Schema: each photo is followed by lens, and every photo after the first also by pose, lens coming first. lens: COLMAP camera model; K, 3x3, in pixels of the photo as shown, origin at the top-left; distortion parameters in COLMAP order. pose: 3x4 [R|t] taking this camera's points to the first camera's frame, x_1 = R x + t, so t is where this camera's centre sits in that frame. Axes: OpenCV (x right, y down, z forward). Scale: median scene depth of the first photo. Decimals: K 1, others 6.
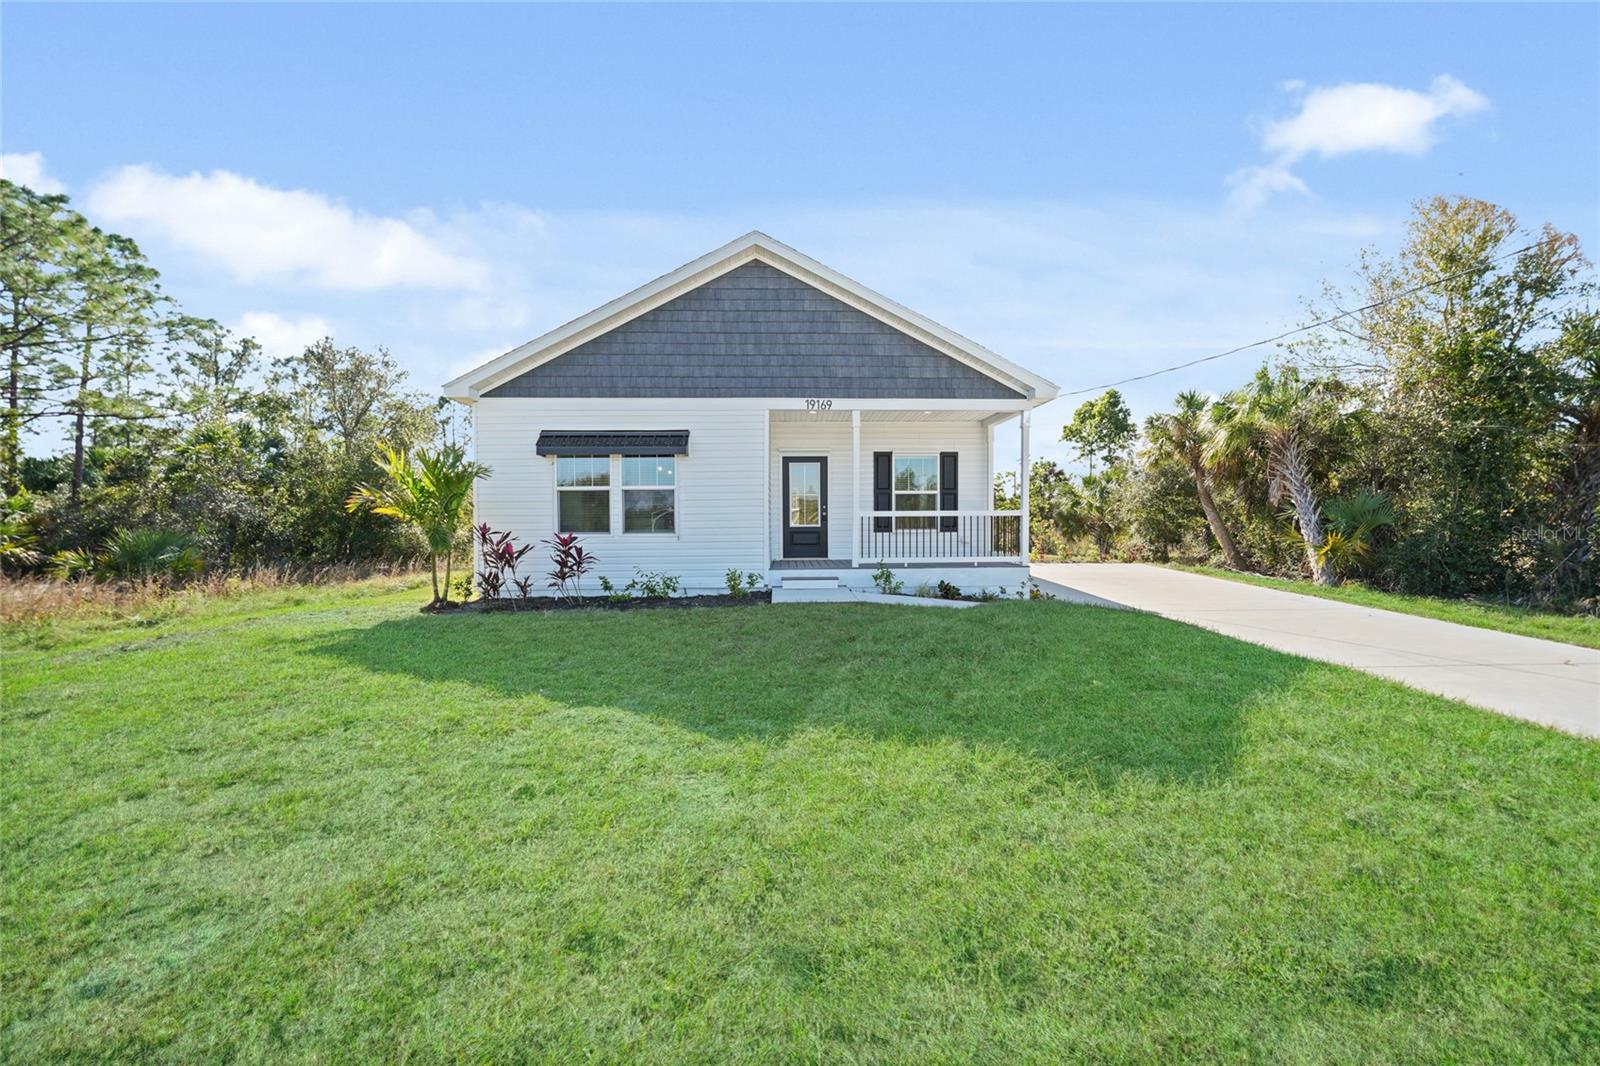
lens RADIAL K [[563.9, 0, 797.3], [0, 563.9, 542.4], [0, 0, 1]] dist [-0.026519, 0.005975]
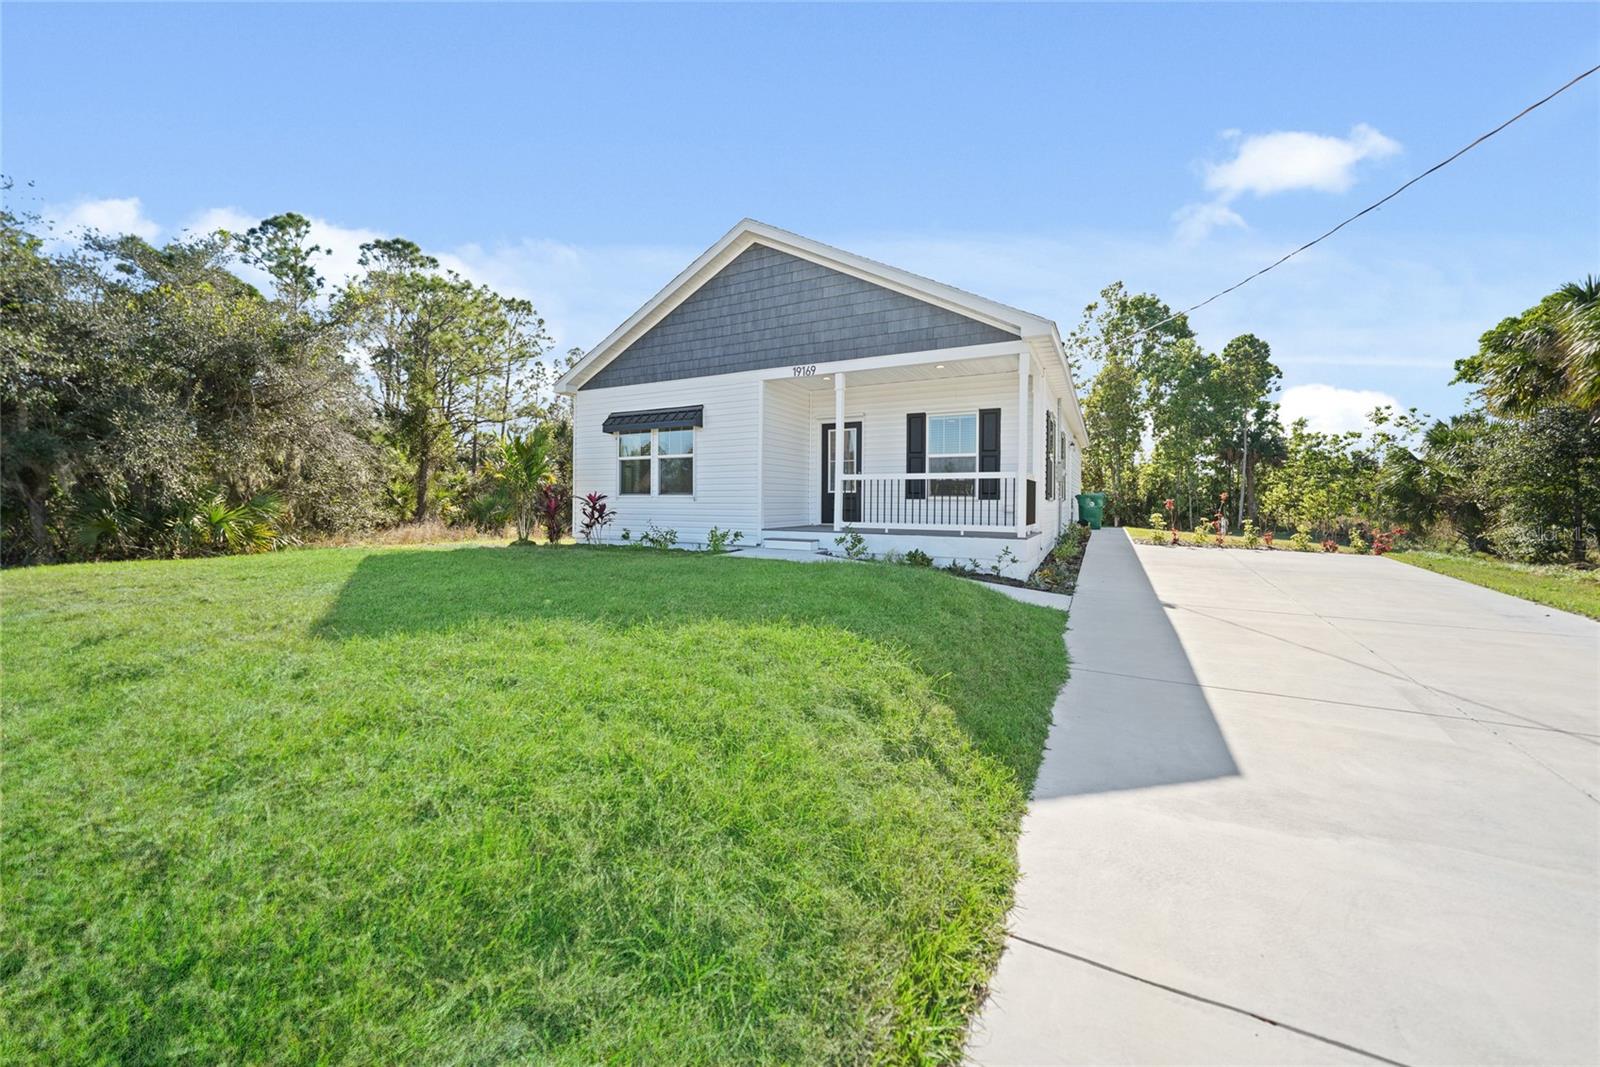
lens RADIAL K [[563.9, 0, 797.7], [0, 563.9, 518.7], [0, 0, 1]] dist [-0.026519, 0.005975]
pose [[0.868927, 0.028612, -0.494113, 0.543607], [-0.029736, 0.999542, 0.005588, 0.019264], [0.494046, 0.009837, 0.869380, 0.102442]]
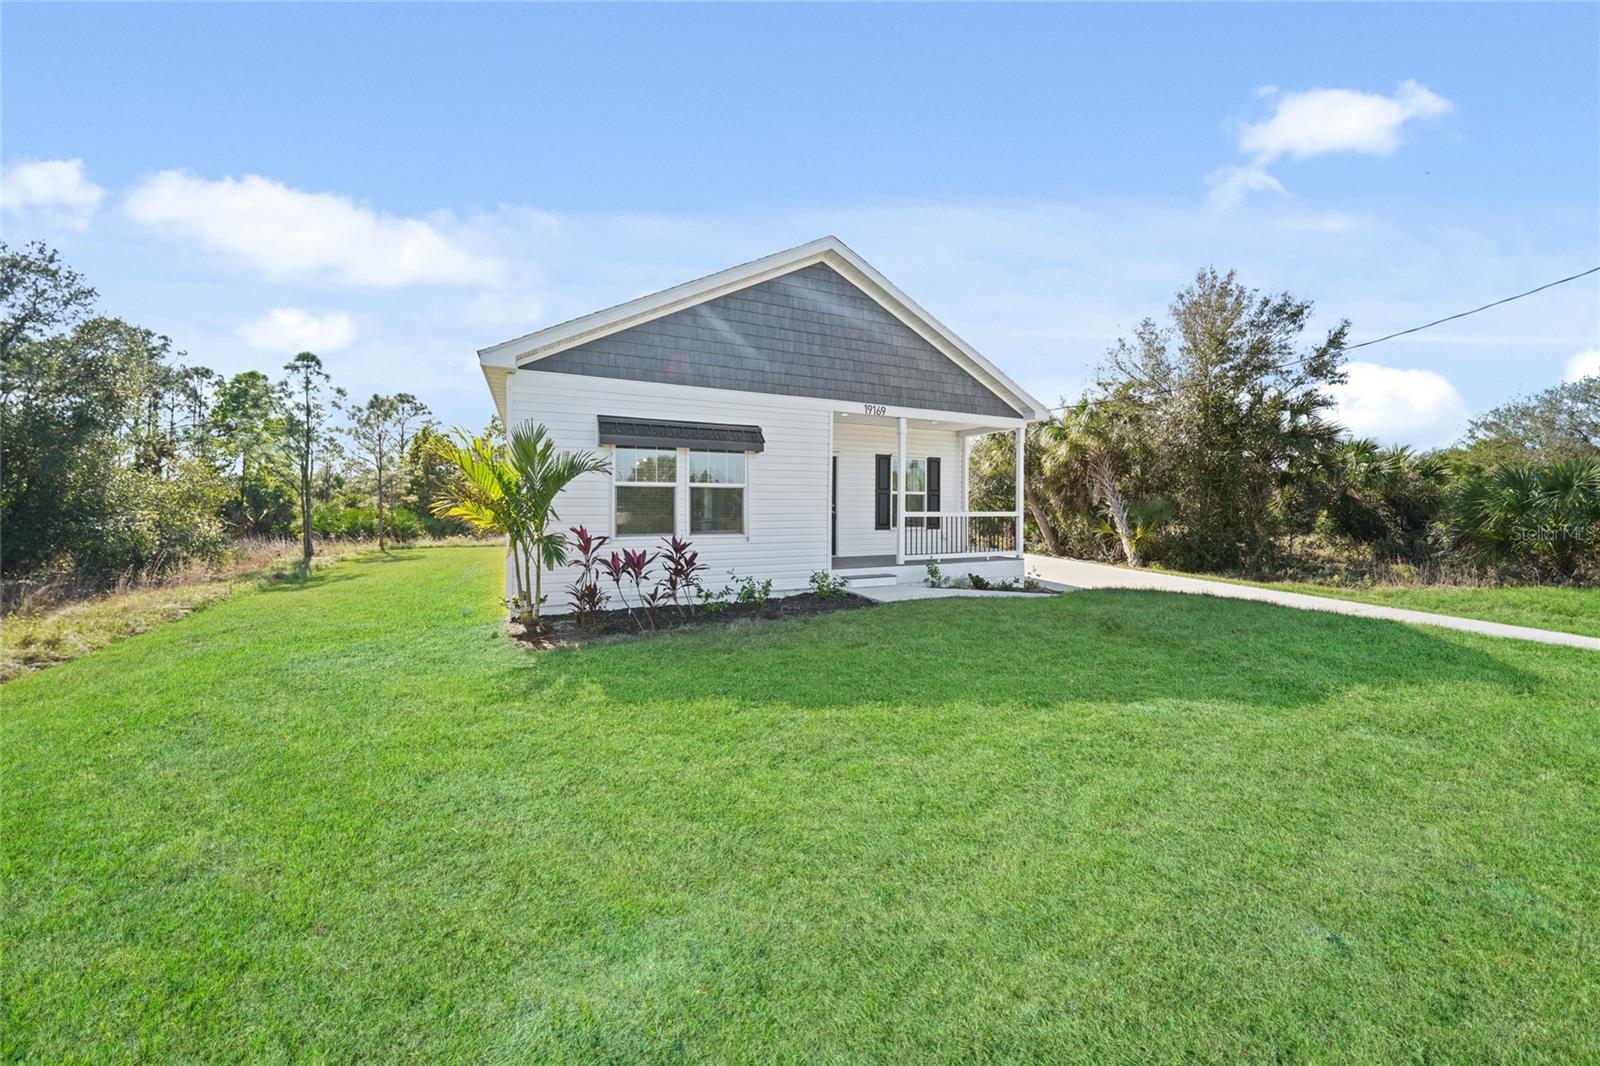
lens RADIAL K [[563.9, 0, 798.3], [0, 563.9, 525.1], [0, 0, 1]] dist [-0.026519, 0.005975]
pose [[0.921719, -0.001588, 0.387854, -0.502235], [0.004962, 0.999958, -0.007698, -0.022637], [-0.387825, 0.009020, 0.921689, 0.087697]]
